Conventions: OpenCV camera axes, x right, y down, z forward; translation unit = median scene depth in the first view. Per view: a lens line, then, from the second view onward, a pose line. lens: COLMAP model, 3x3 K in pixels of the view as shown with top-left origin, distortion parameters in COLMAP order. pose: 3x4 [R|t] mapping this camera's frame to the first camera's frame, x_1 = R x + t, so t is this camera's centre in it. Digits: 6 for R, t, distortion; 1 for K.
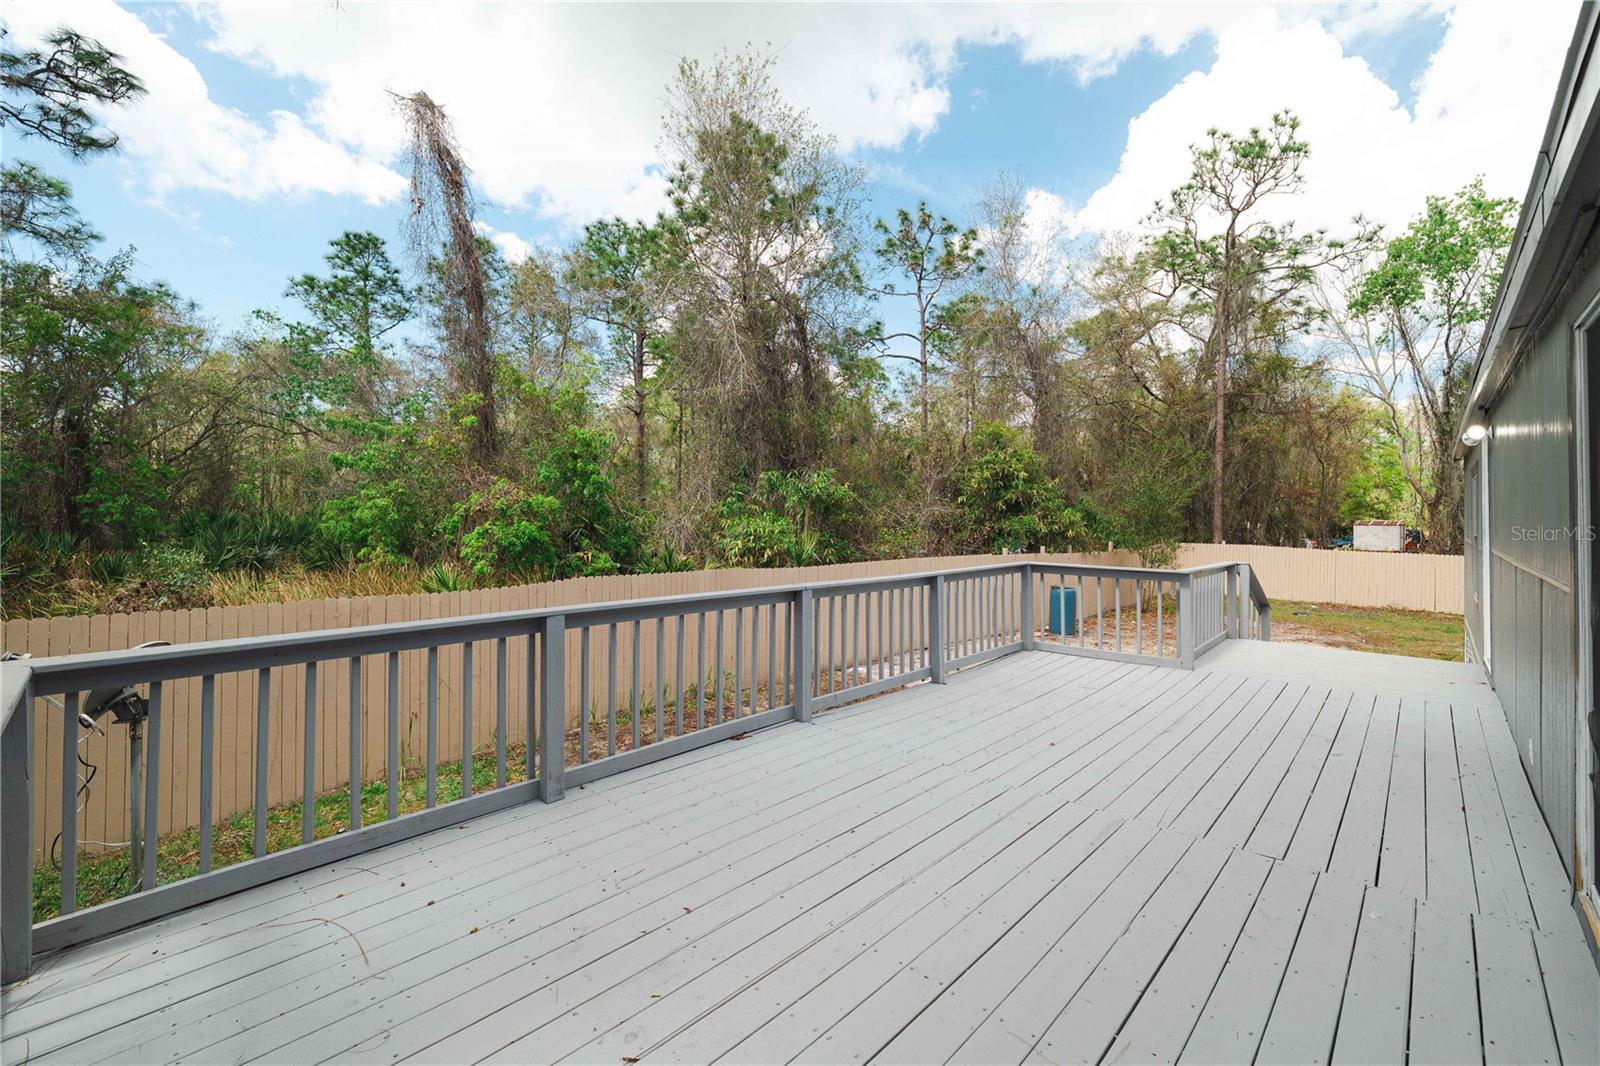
lens RADIAL K [[676.3, 0, 812.7], [0, 676.3, 506.1], [0, 0, 1]] dist [-0.005291, -0.001464]
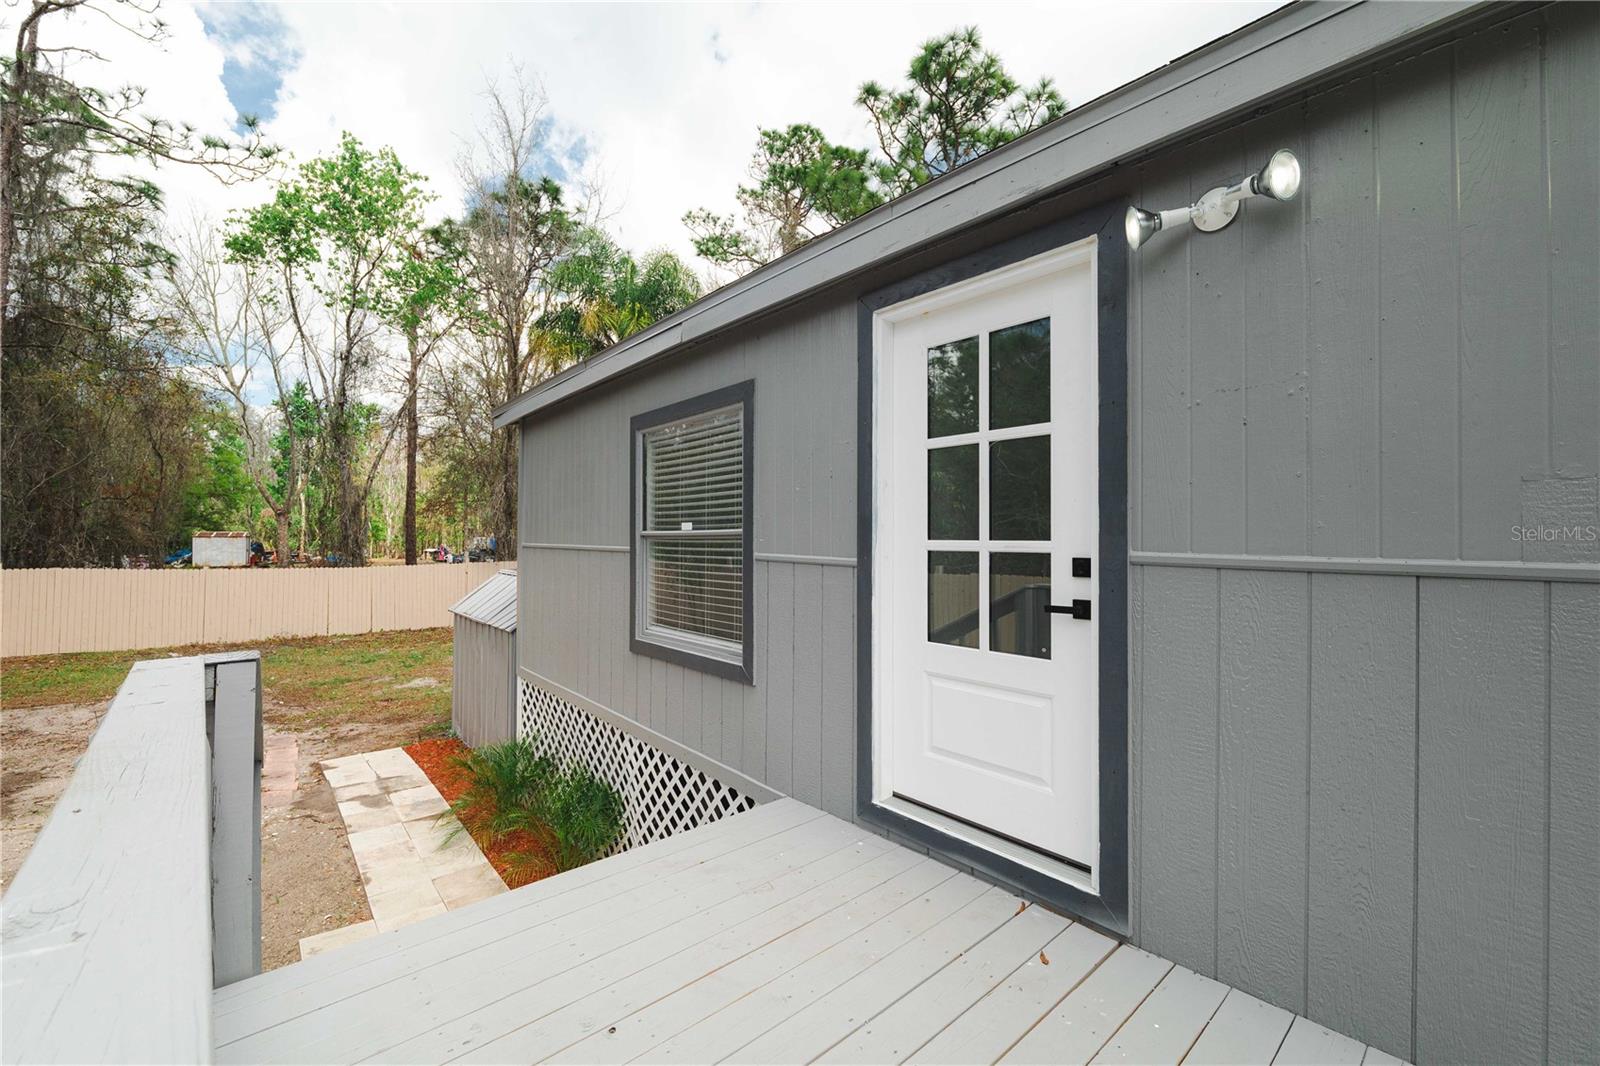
lens RADIAL K [[676.3, 0, 794.7], [0, 676.3, 535.3], [0, 0, 1]] dist [-0.005291, -0.001464]
pose [[0.140408, -0.002406, 0.990091, 0.149199], [-0.021085, 0.999763, 0.005420, 0.011719], [-0.989869, -0.021637, 0.140324, 0.270978]]
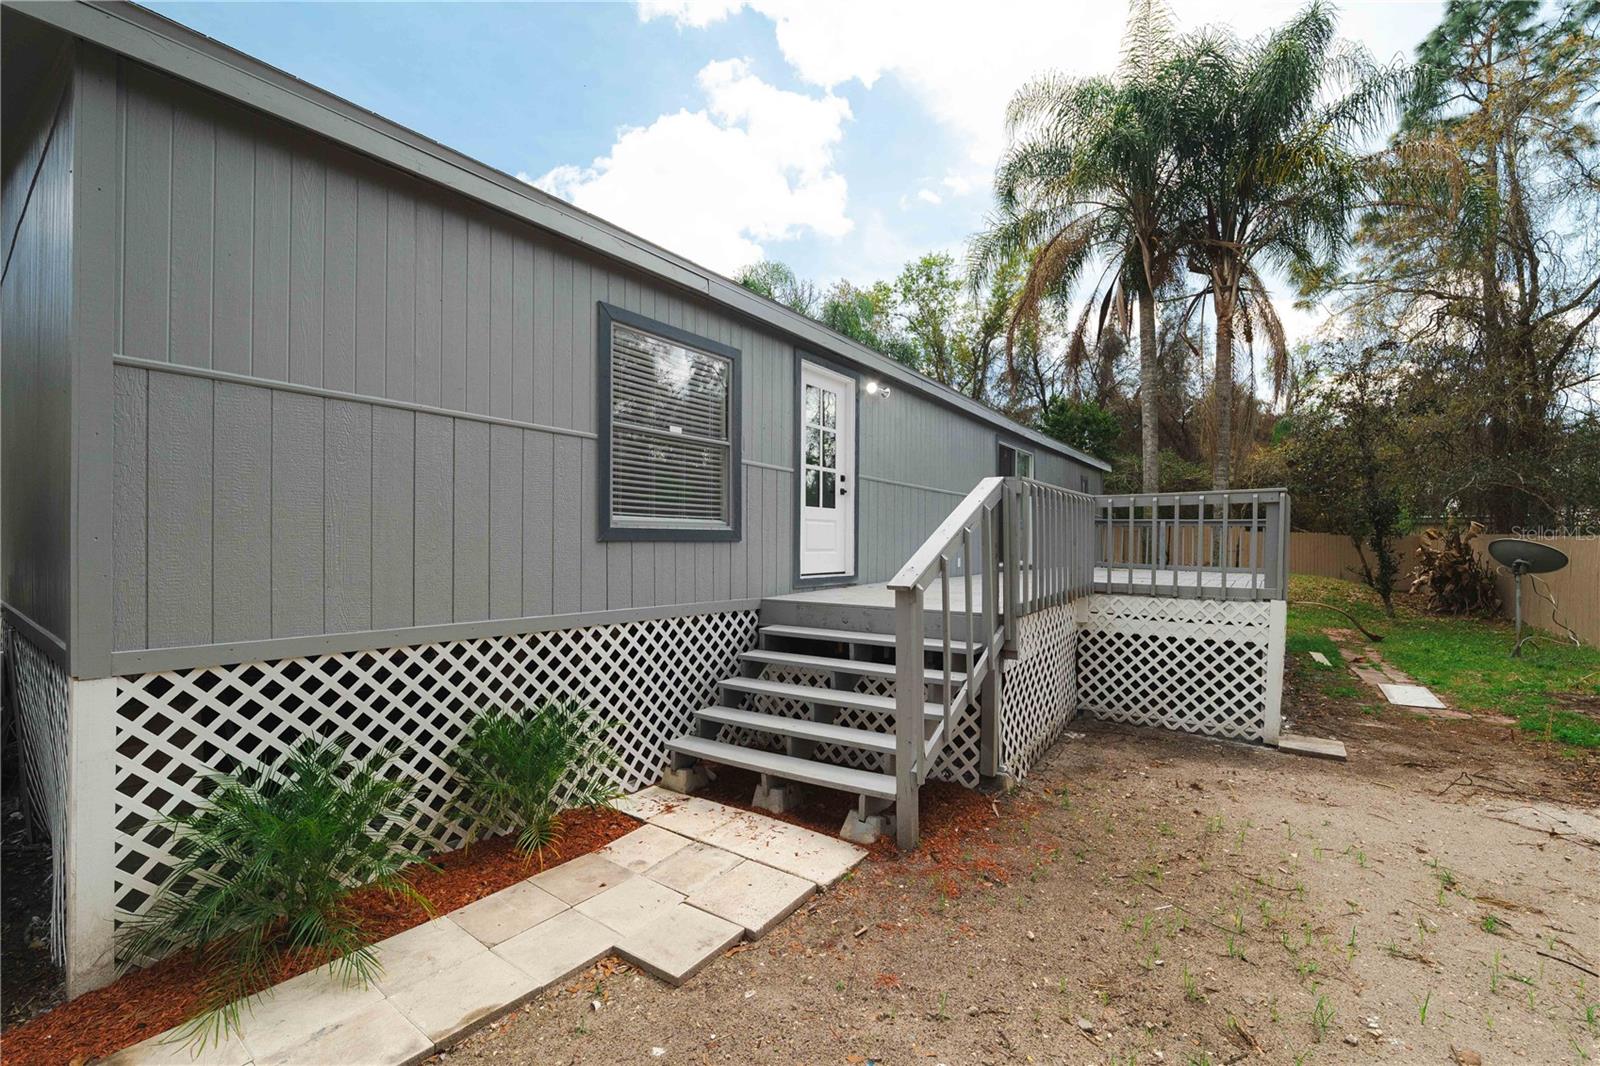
lens RADIAL K [[676.3, 0, 804.4], [0, 676.3, 542.8], [0, 0, 1]] dist [-0.005291, -0.001464]
pose [[-0.992425, -0.008070, -0.122584, 0.300920], [-0.004825, 0.999631, -0.026745, 0.052433], [0.122754, -0.025951, -0.992098, 0.538684]]
